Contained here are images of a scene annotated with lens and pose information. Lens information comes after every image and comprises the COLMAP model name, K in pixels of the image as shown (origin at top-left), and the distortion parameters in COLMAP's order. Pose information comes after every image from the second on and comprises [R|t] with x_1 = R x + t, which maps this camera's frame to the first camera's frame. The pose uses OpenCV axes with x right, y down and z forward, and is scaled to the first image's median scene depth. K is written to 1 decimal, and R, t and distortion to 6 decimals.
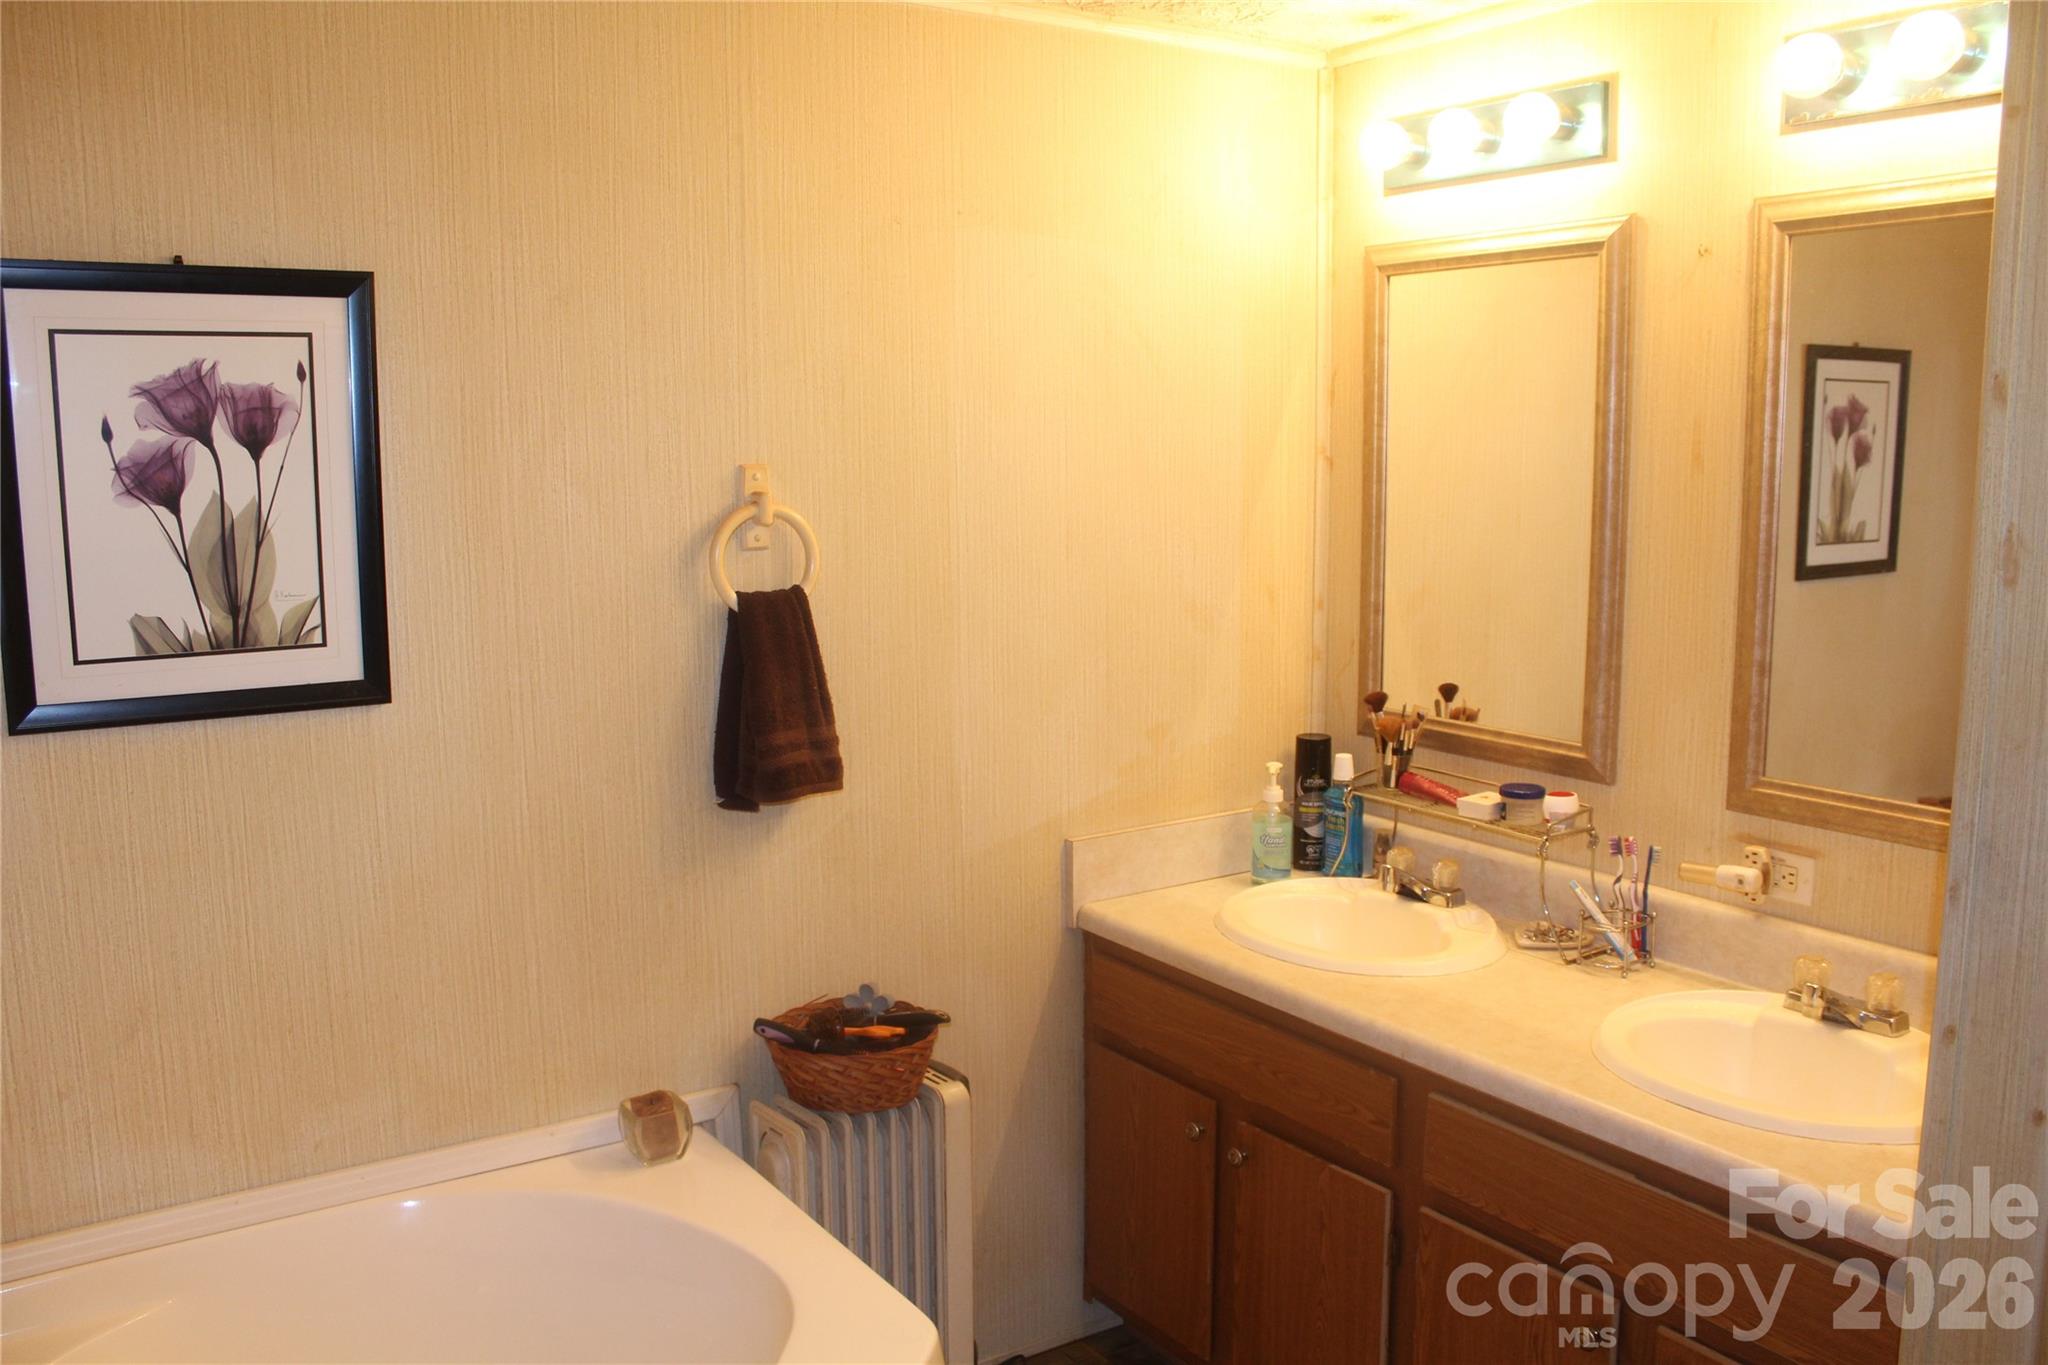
lens RADIAL K [[1708.2, 0, 1010.3], [0, 1708.2, 690.8], [0, 0, 1]] dist [-0.154617, 0.133591]
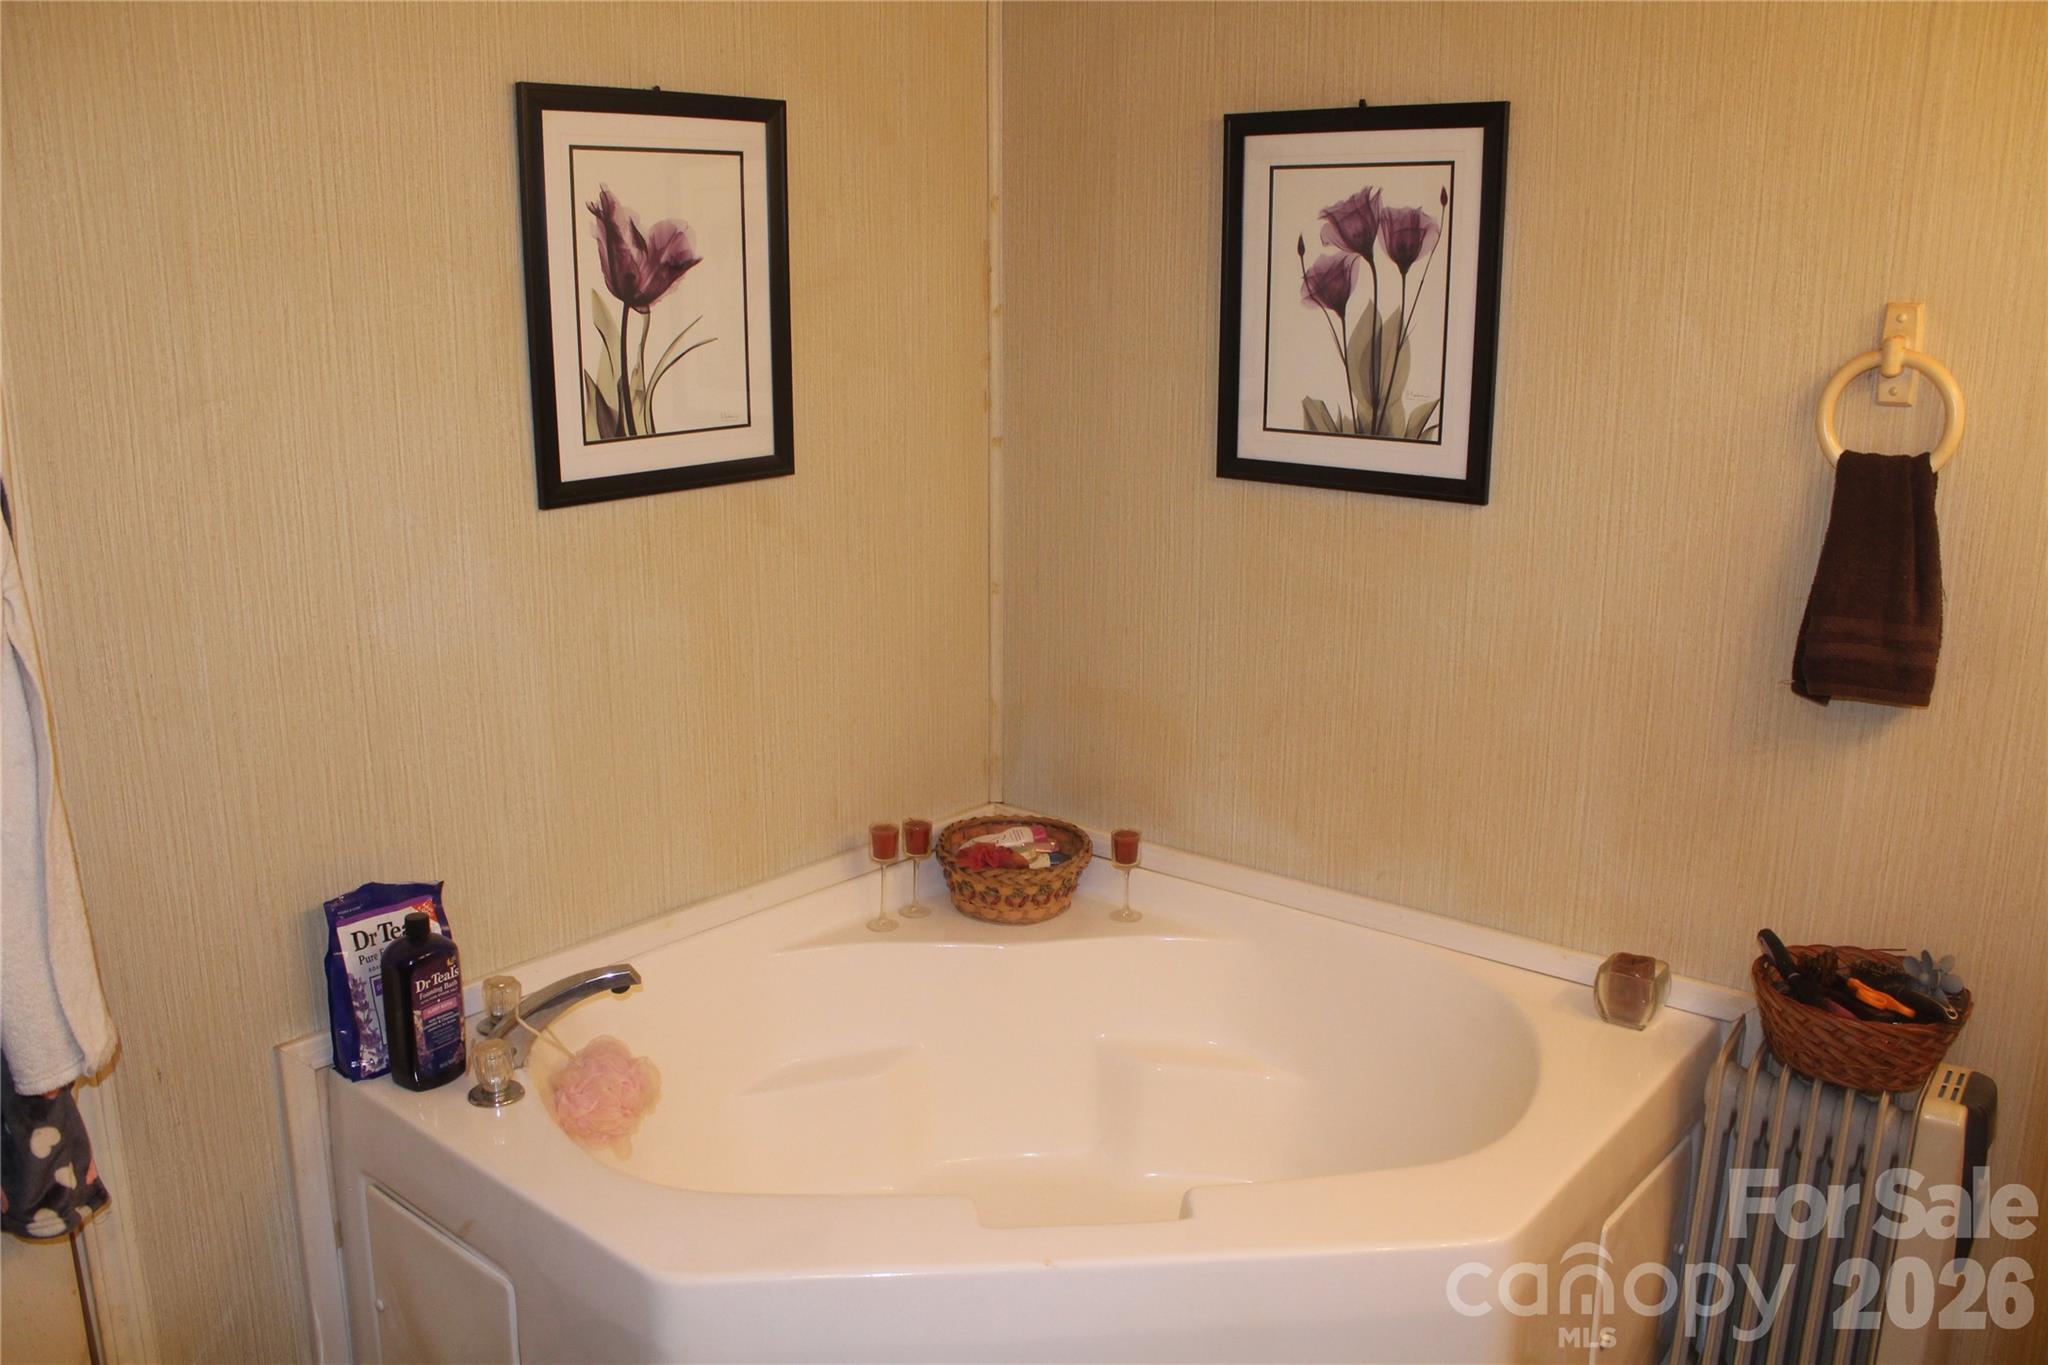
lens RADIAL K [[1708.2, 0, 1025.5], [0, 1708.2, 695.3], [0, 0, 1]] dist [-0.154617, 0.133591]
pose [[0.286785, 0.235527, -0.928591, 0.618051], [-0.152492, 0.968171, 0.198470, -0.047539], [0.945781, 0.084685, 0.313573, 0.409043]]
